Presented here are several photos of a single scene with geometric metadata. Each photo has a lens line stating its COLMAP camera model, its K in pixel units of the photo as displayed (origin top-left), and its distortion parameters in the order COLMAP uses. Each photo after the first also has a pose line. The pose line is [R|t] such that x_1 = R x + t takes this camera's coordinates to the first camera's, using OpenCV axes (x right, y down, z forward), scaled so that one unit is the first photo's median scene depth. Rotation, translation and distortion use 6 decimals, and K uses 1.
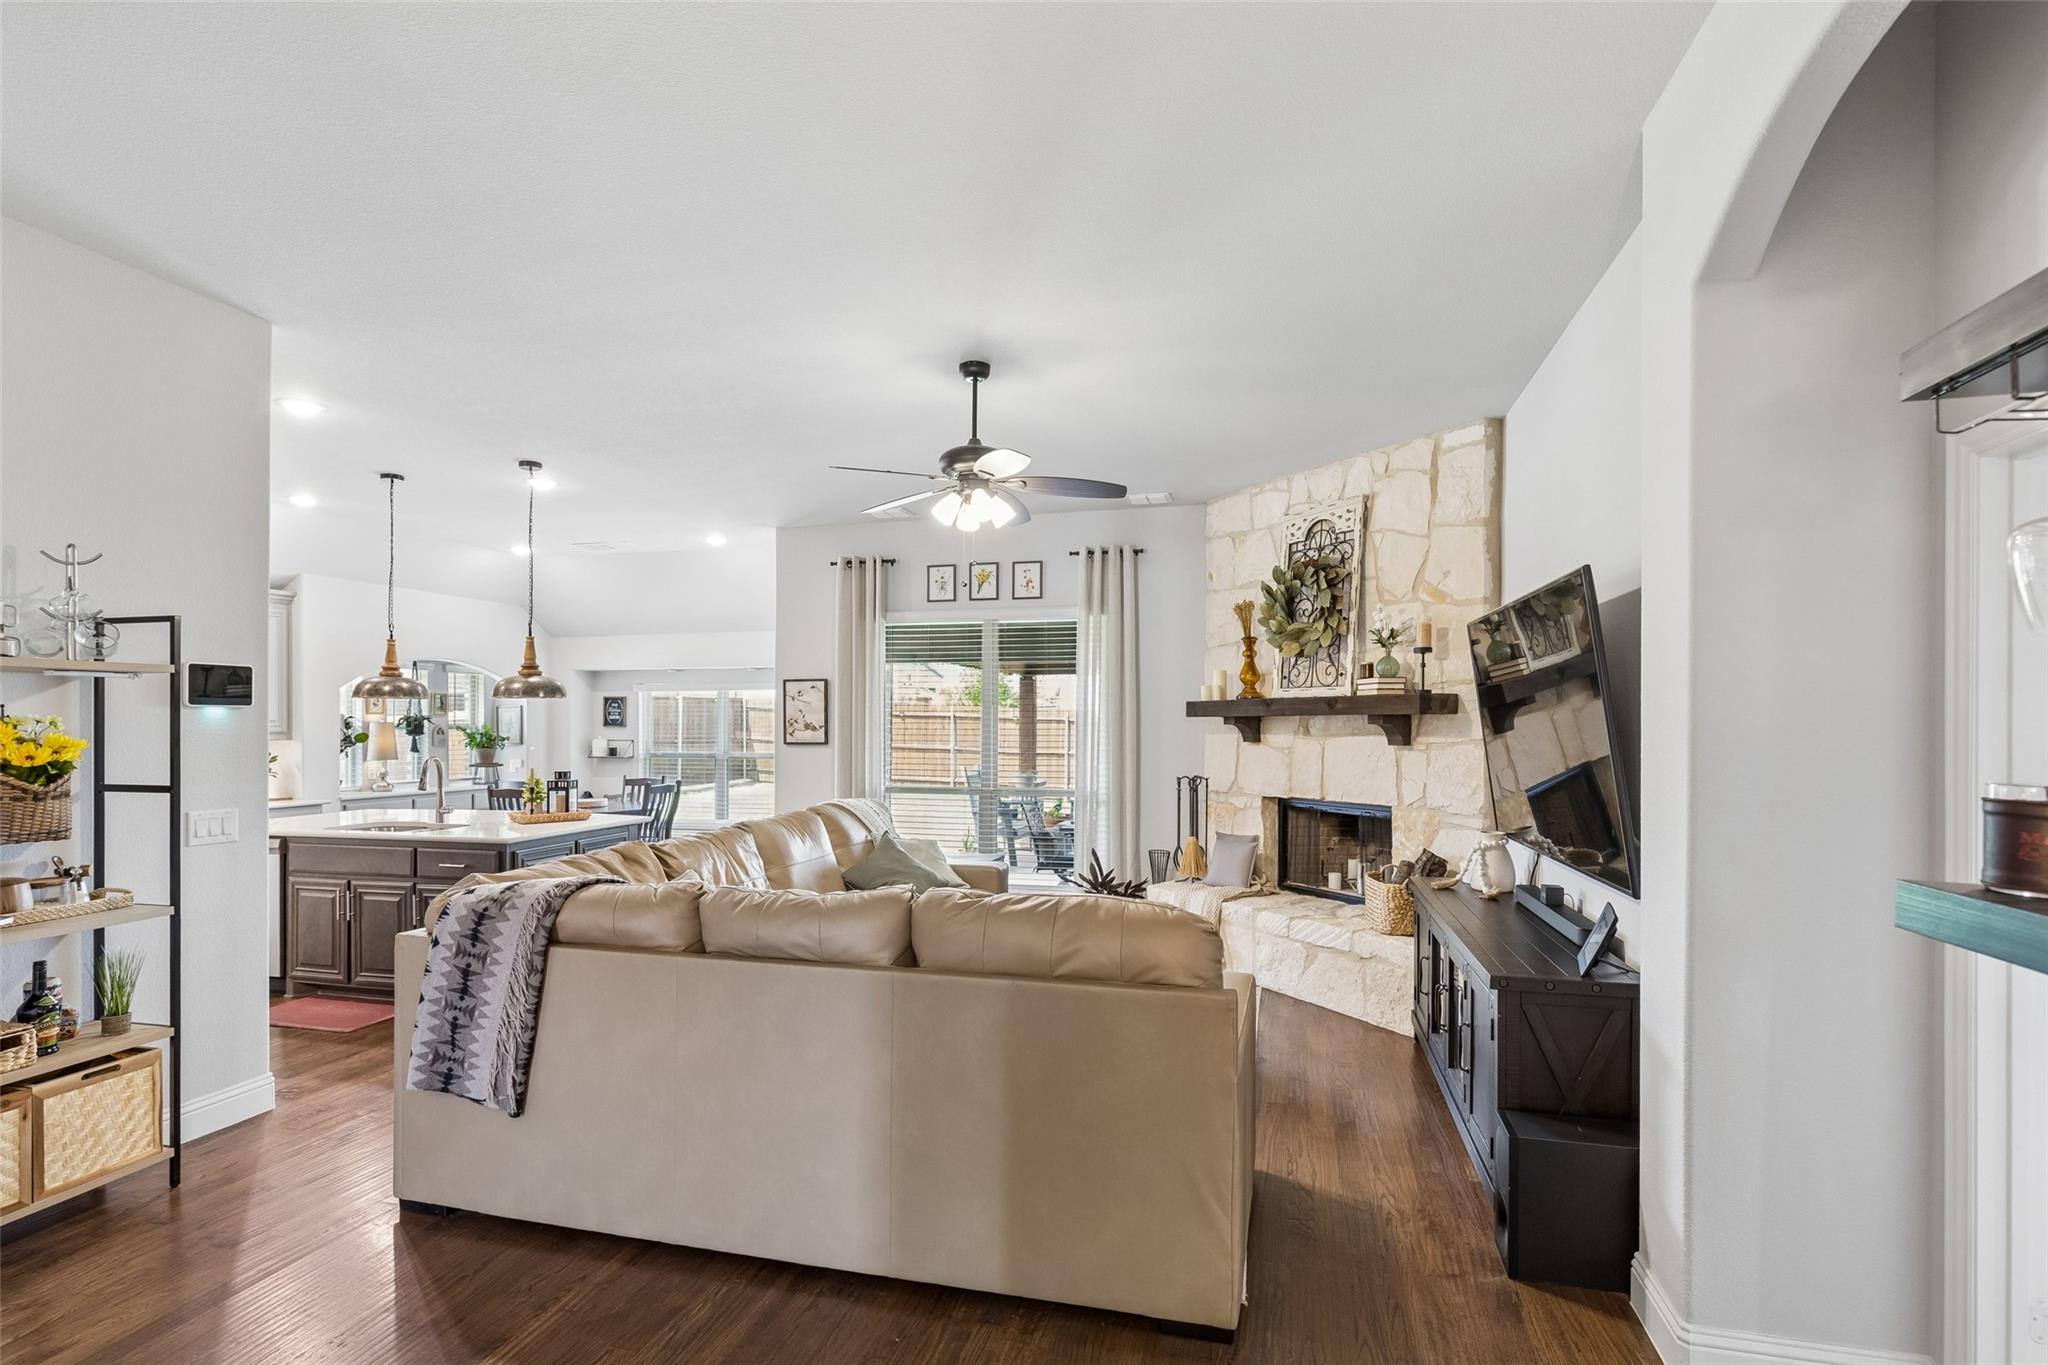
lens RADIAL K [[972.2, 0, 1041.6], [0, 972.2, 723.7], [0, 0, 1]] dist [-0.001583, -0.000202]
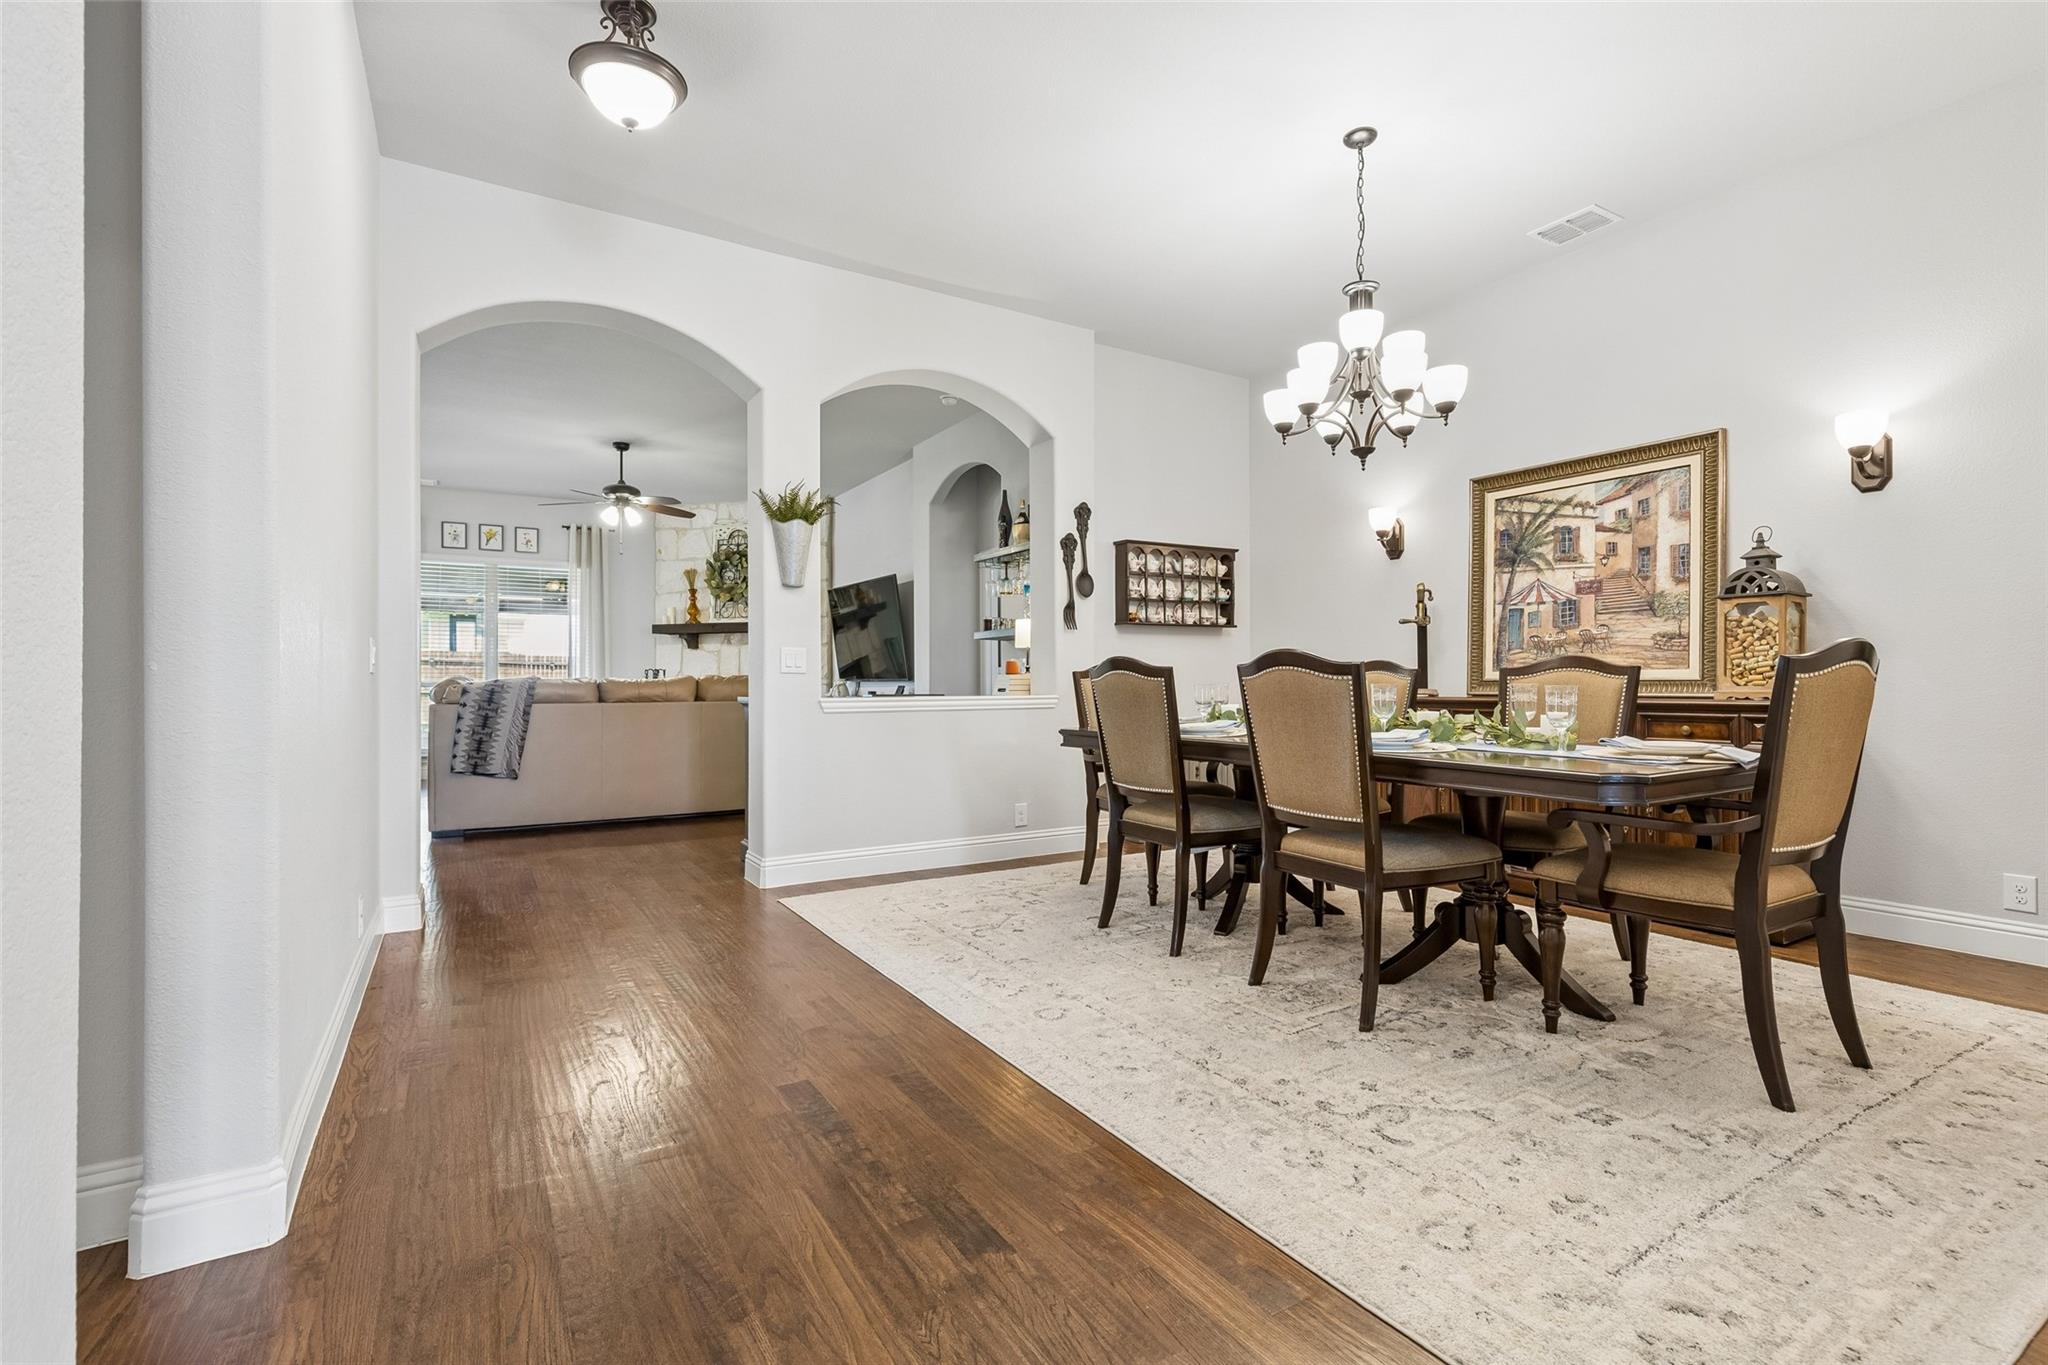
lens RADIAL K [[936.3, 0, 1006.6], [0, 936.3, 684.5], [0, 0, 1]] dist [0.011280, -0.002708]
pose [[0.719405, -0.005976, 0.694566, -1.009334], [0.005949, 0.999979, 0.002442, 0.151047], [-0.694566, 0.002375, 0.719425, -1.122965]]
